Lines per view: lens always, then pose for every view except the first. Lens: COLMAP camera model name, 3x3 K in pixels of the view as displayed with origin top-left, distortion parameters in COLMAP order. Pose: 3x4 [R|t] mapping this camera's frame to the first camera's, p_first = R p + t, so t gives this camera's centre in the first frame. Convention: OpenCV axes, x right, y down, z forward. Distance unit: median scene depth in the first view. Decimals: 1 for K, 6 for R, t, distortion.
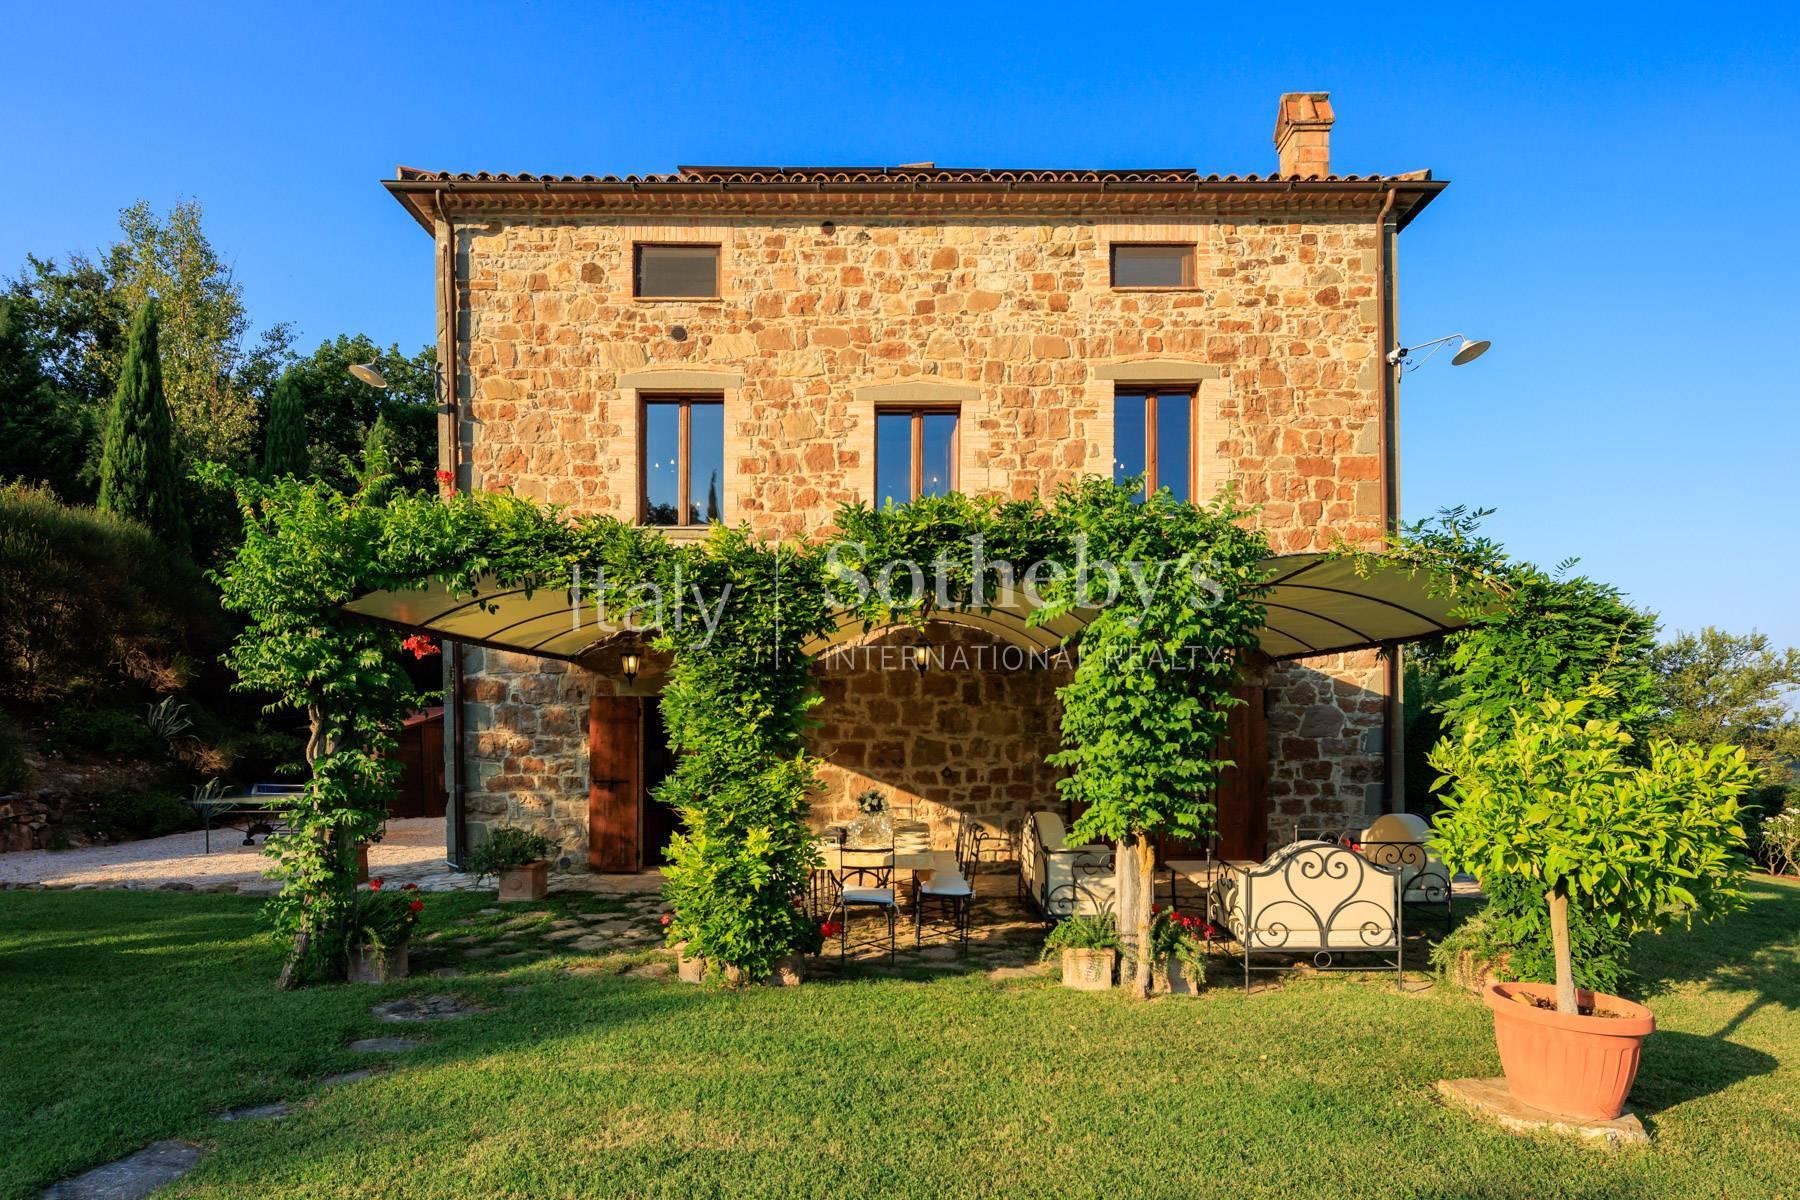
lens RADIAL K [[1258.1, 0, 900.0], [0, 1258.1, 600.0], [0, 0, 1]] dist [0.030216, -0.000775]
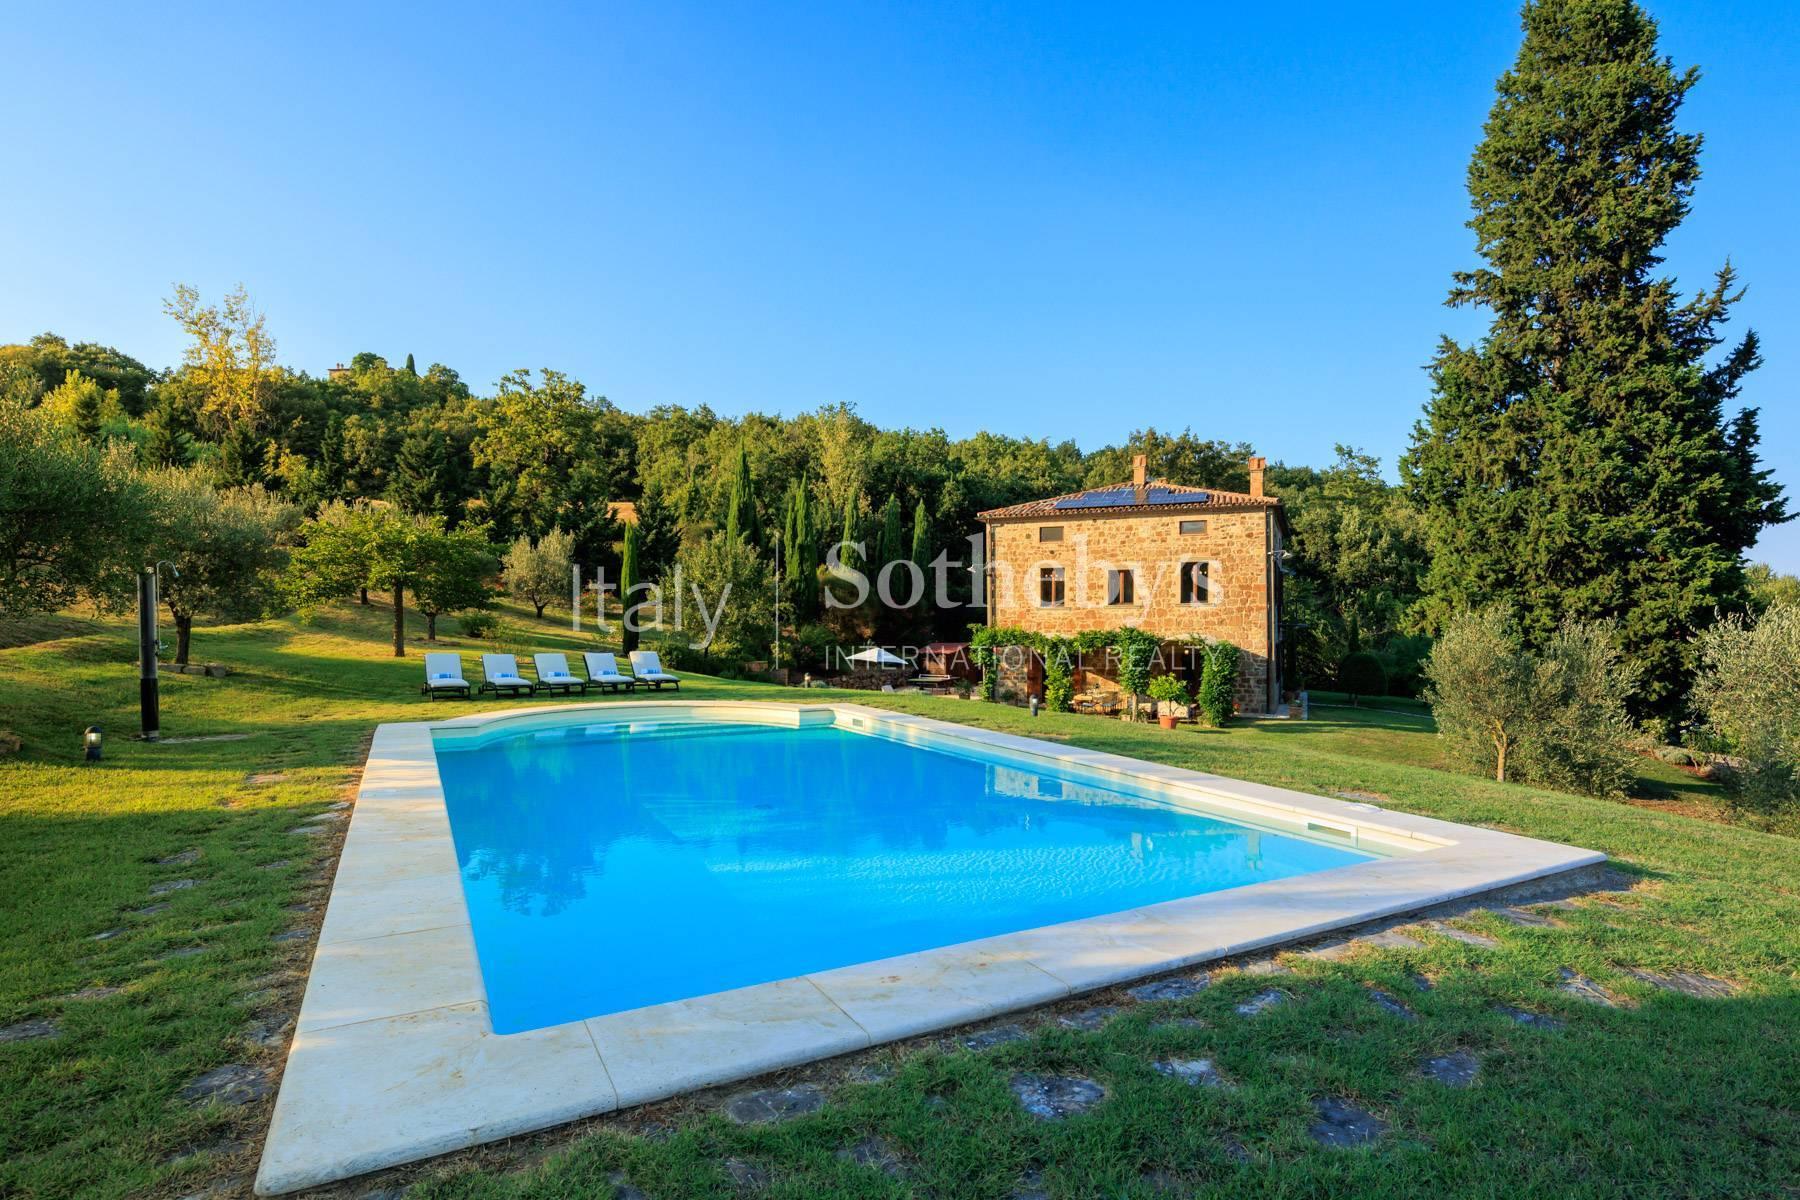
lens RADIAL K [[882.4, 0, 896.4], [0, 882.4, 654.9], [0, 0, 1]] dist [-0.011297, 0.000270]
pose [[0.919180, 0.015733, -0.393522, 0.401240], [0.003145, 0.998877, 0.047280, -0.041788], [0.393824, -0.044697, 0.918098, -1.456561]]
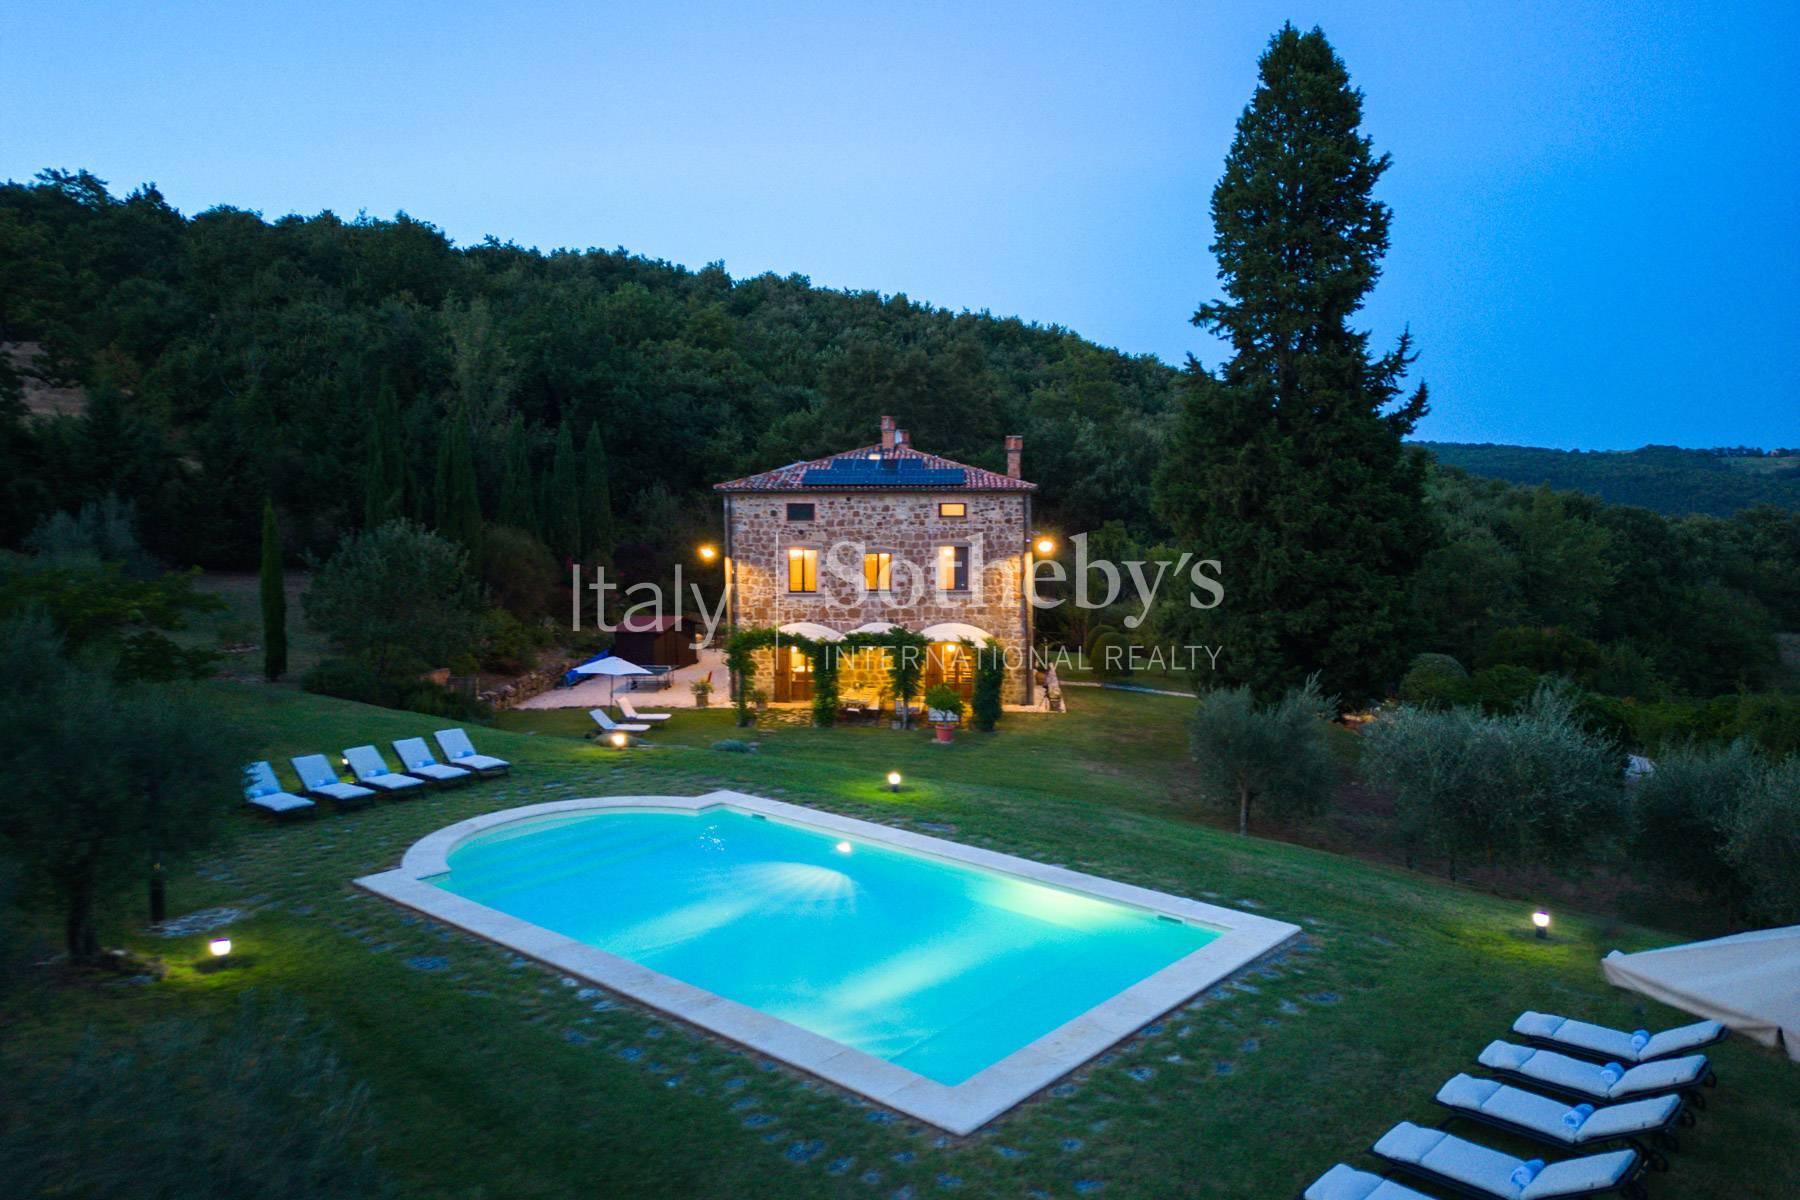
lens RADIAL K [[1258.1, 0, 900.0], [0, 1258.1, 600.0], [0, 0, 1]] dist [0.030216, -0.000775]
pose [[0.998616, 0.001581, -0.052562, 0.234947], [0.003545, 0.995250, 0.097289, -0.347349], [0.052466, -0.097340, 0.993867, -2.116471]]
